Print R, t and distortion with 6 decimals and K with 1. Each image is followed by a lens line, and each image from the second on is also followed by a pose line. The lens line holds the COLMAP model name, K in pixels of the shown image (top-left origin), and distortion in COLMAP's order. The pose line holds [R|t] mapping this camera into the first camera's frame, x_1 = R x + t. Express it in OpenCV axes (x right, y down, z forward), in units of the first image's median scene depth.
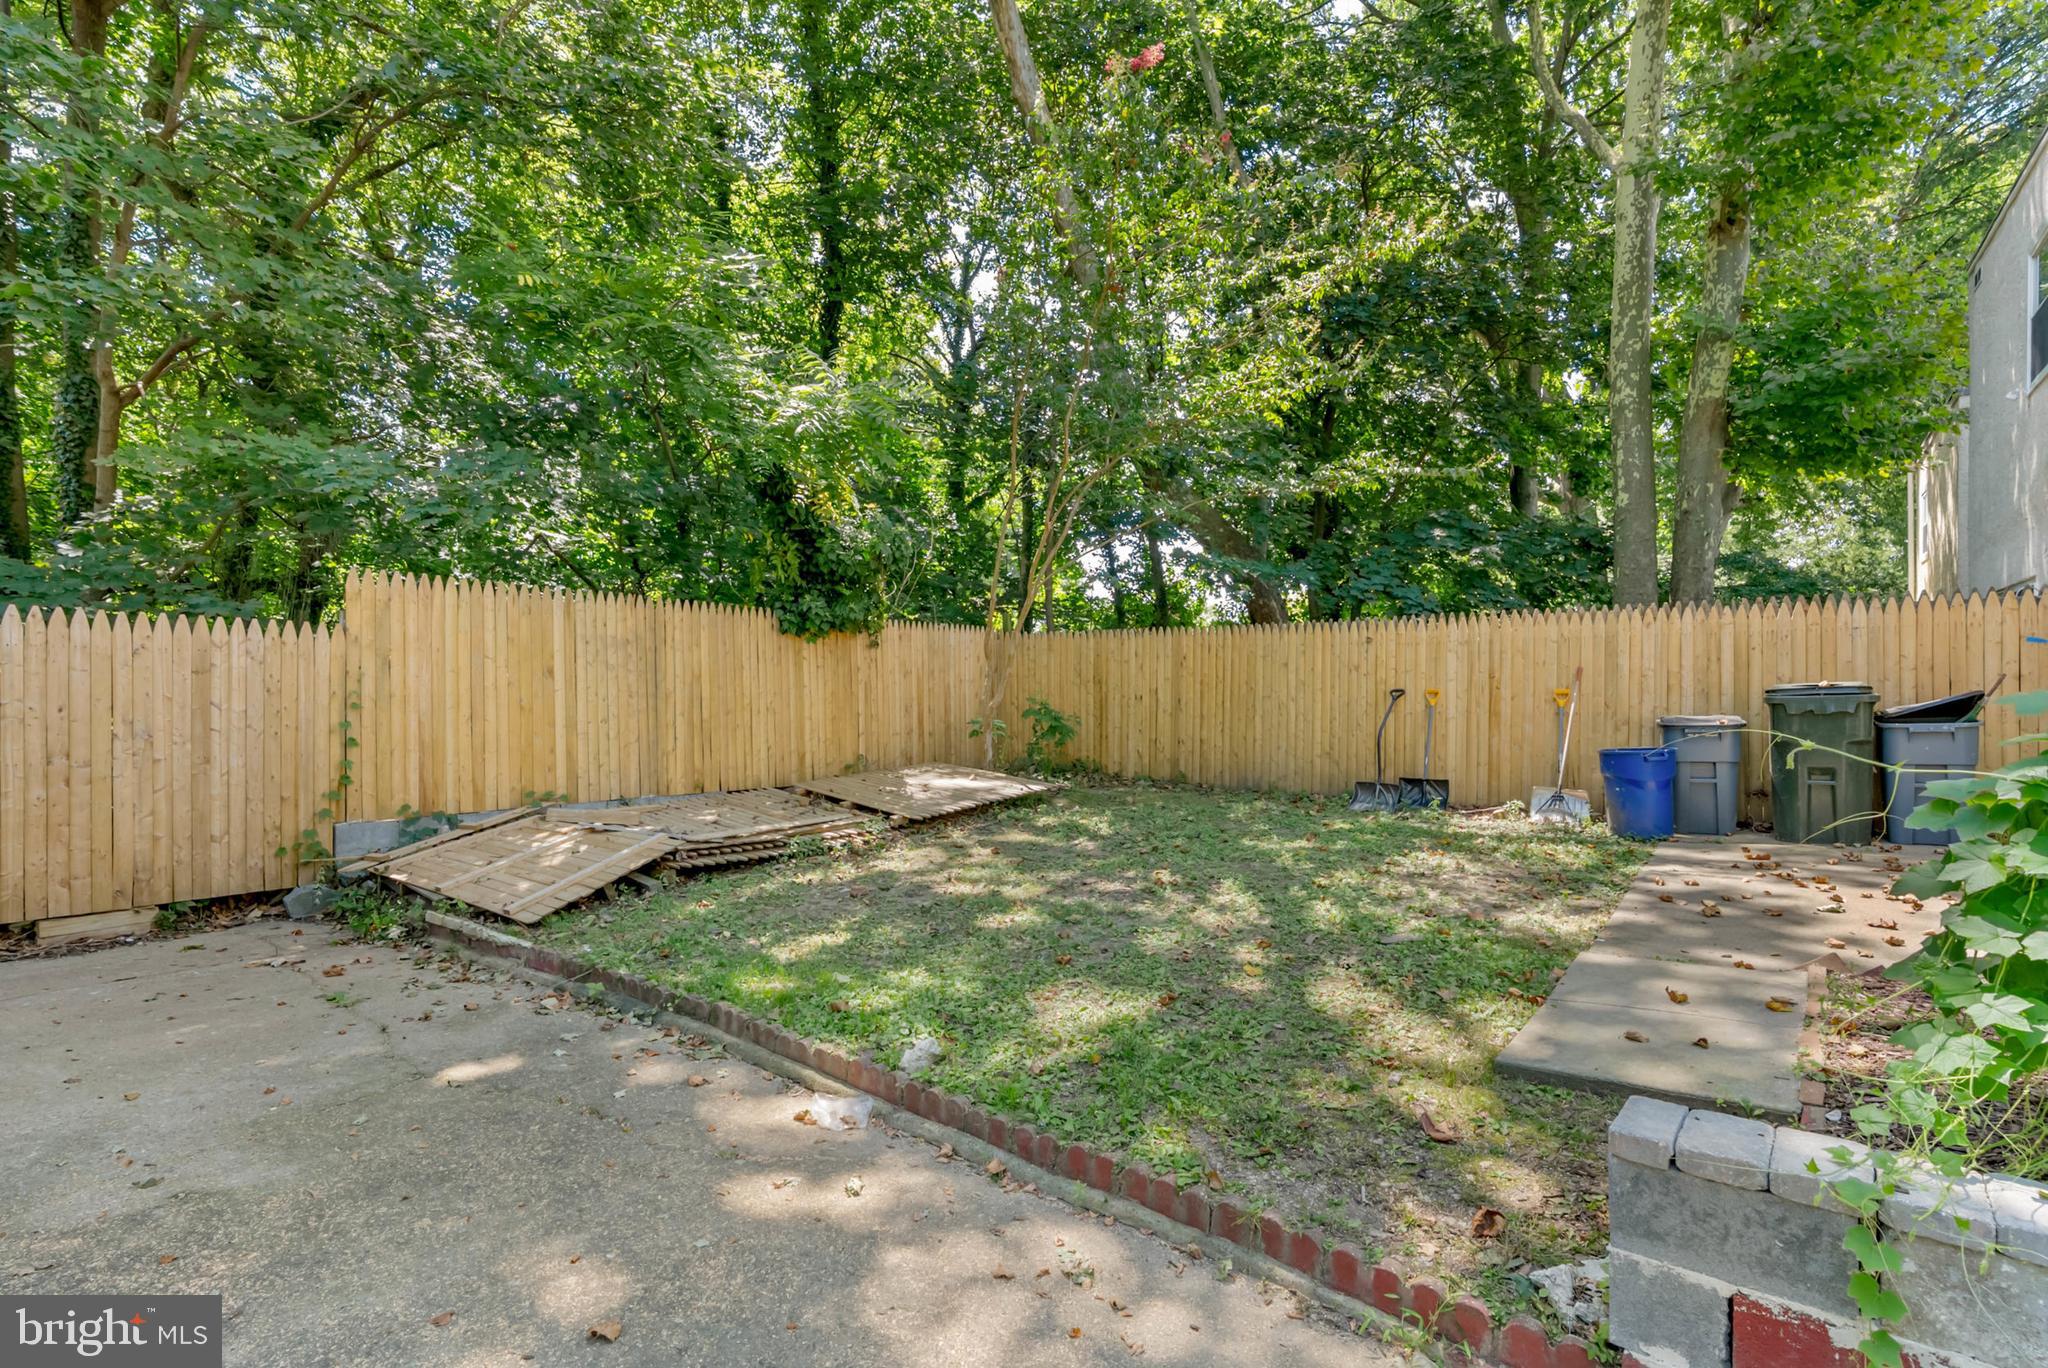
lens RADIAL K [[958.0, 0, 1024.0], [0, 958.0, 684.0], [0, 0, 1]] dist [0.002472, 0.000471]
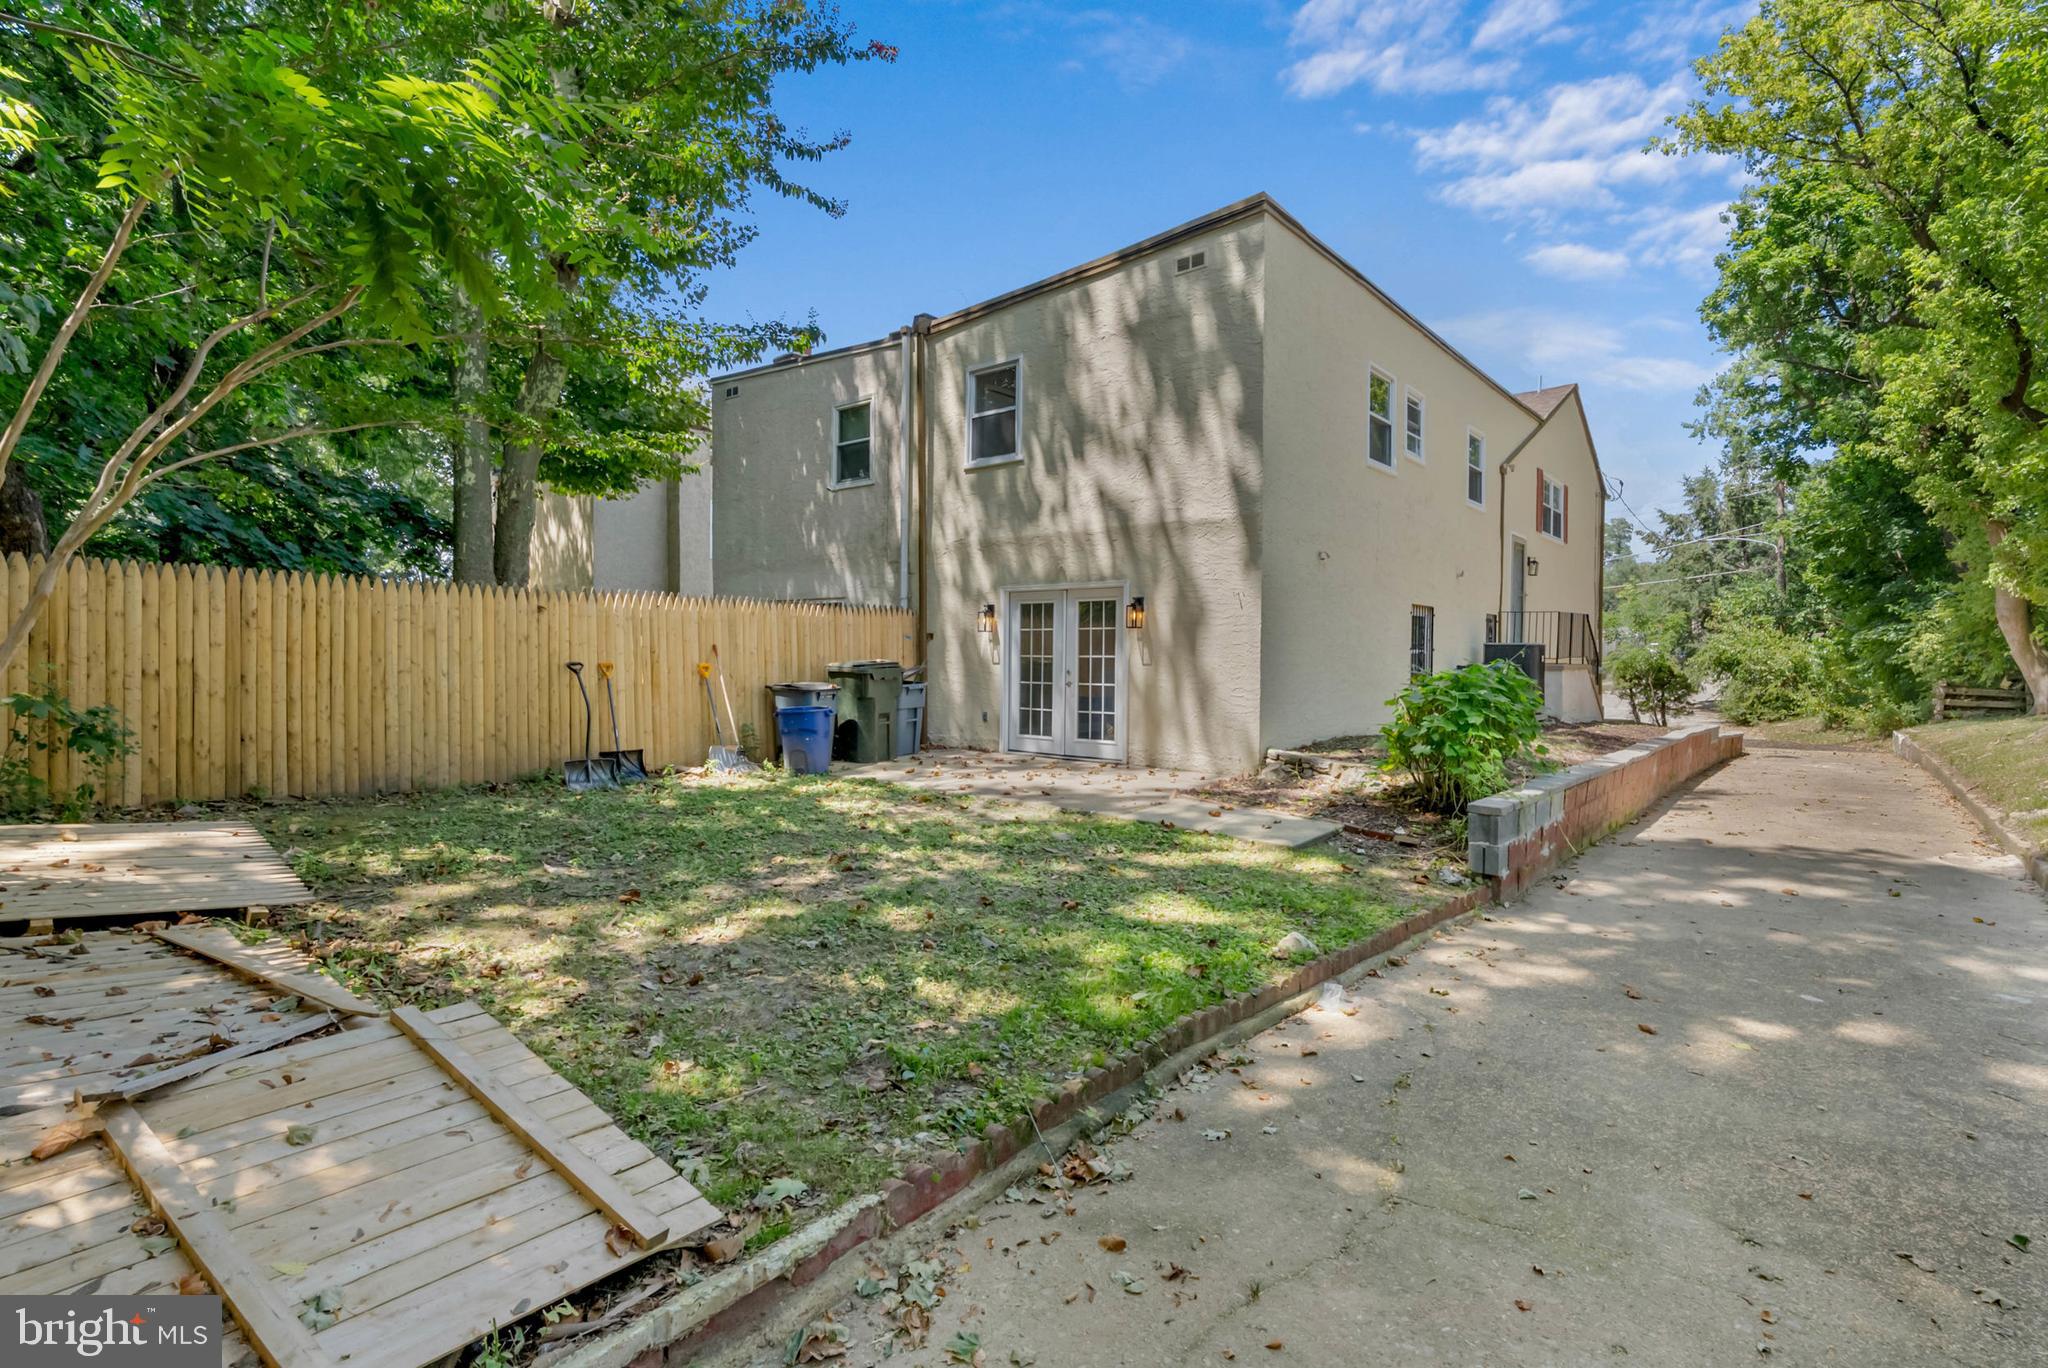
lens RADIAL K [[936.7, 0, 1022.9], [0, 936.7, 662.7], [0, 0, 1]] dist [-0.001019, -0.000205]
pose [[0.068630, -0.004442, 0.997632, -1.156377], [-0.012222, 0.999911, 0.005293, -0.009461], [-0.997567, -0.012556, 0.068570, 1.044016]]
